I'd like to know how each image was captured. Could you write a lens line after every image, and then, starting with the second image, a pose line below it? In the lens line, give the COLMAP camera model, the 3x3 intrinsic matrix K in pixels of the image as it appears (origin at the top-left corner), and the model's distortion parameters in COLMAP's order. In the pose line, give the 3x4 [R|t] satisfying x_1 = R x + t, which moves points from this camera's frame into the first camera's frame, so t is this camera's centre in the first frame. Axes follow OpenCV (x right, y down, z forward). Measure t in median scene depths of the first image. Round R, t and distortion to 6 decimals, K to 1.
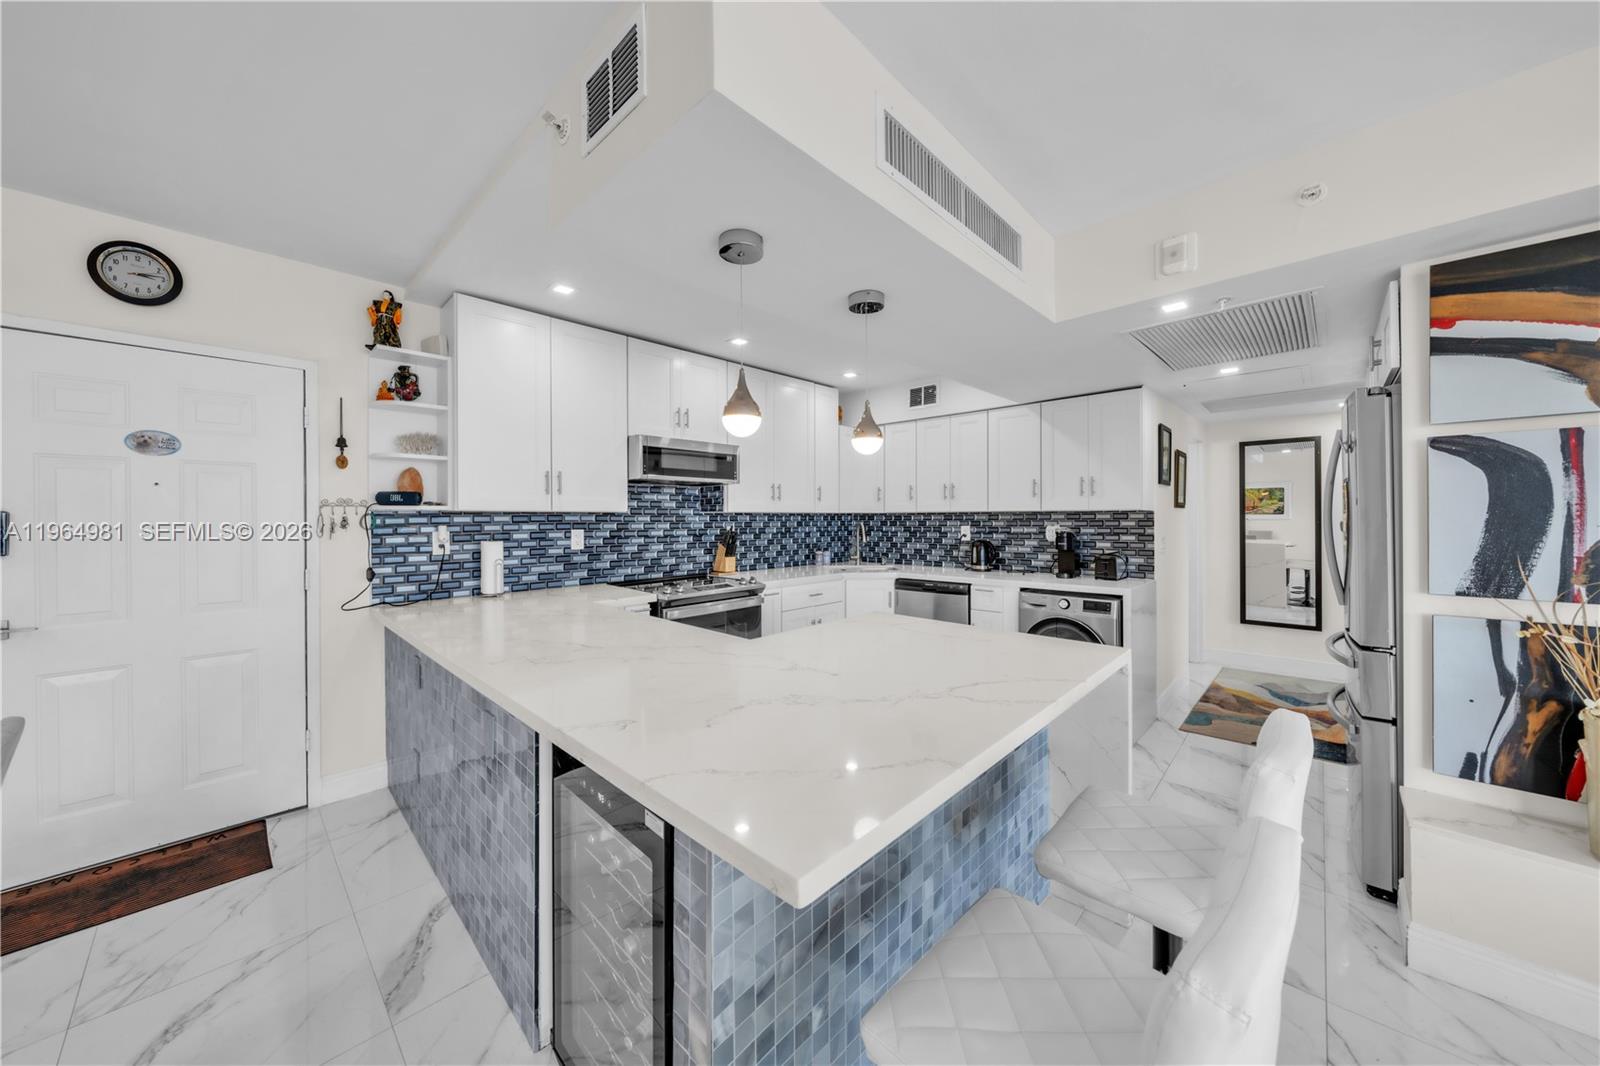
lens RADIAL K [[551.5, 0, 800.0], [0, 551.5, 533.0], [0, 0, 1]] dist [-0.005803, 0.000019]
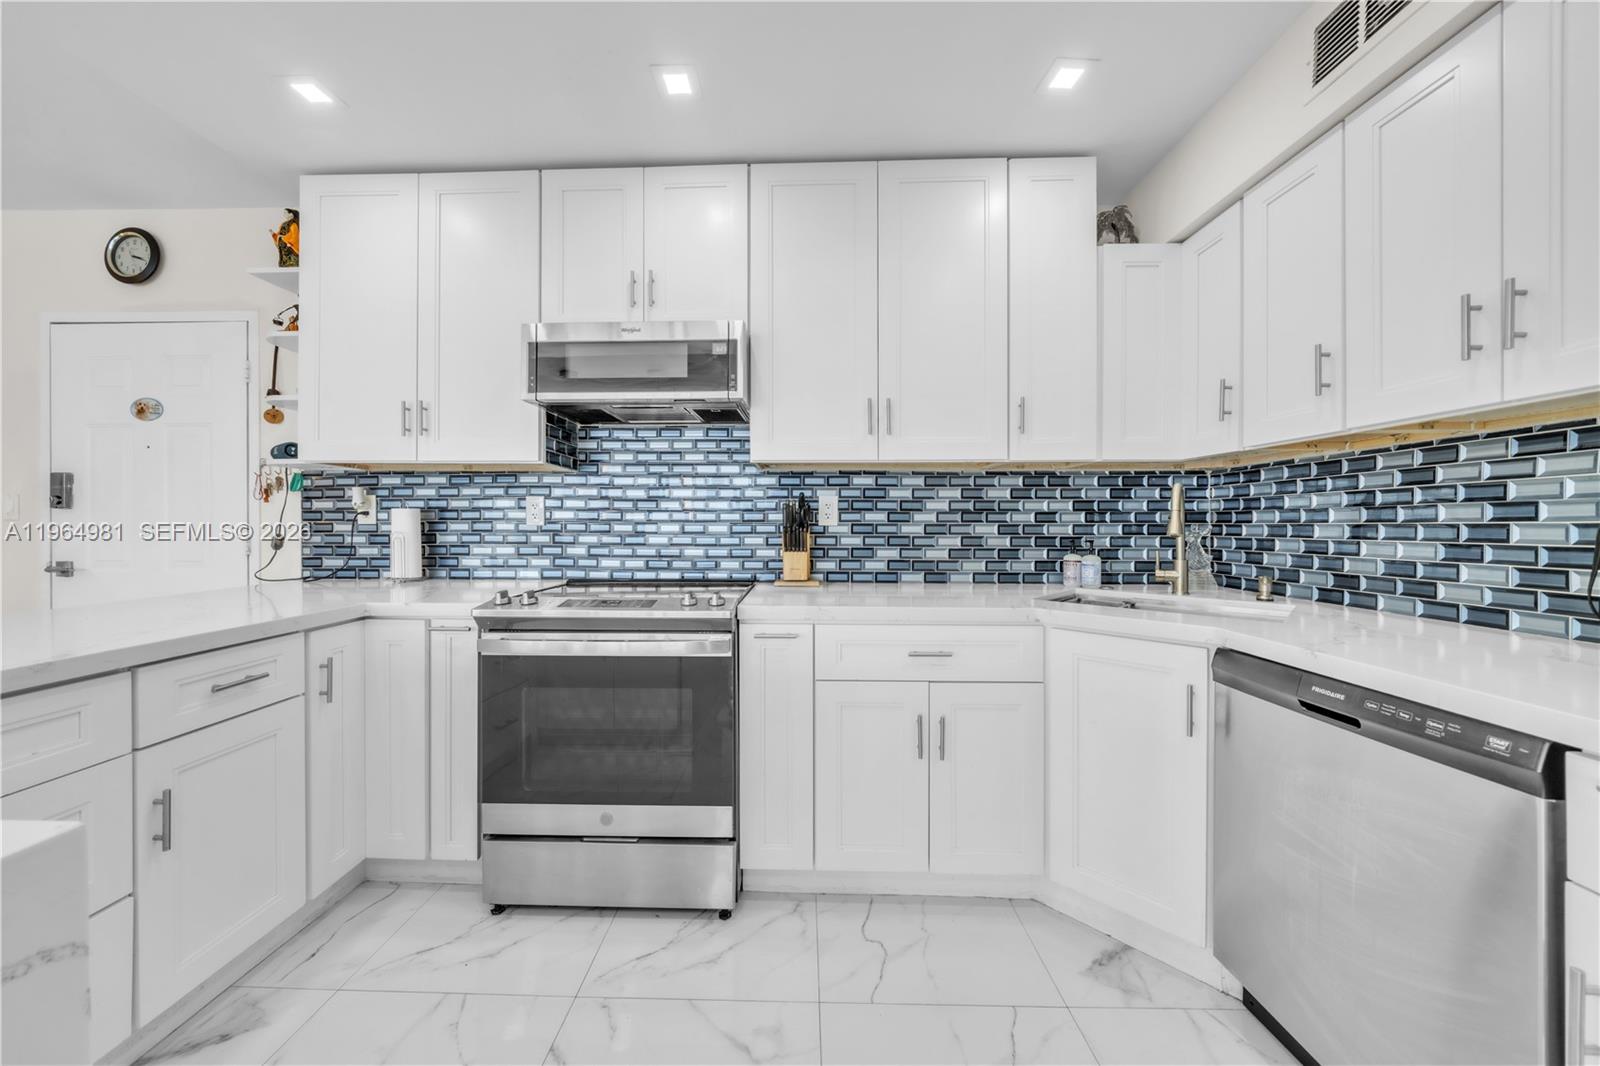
lens RADIAL K [[551.5, 0, 800.0], [0, 551.5, 533.0], [0, 0, 1]] dist [-0.005803, 0.000019]
pose [[0.666427, 0.014077, -0.745437, 0.225778], [-0.025424, 0.999669, -0.003851, 0.023786], [0.745137, 0.021519, 0.666565, 0.564988]]
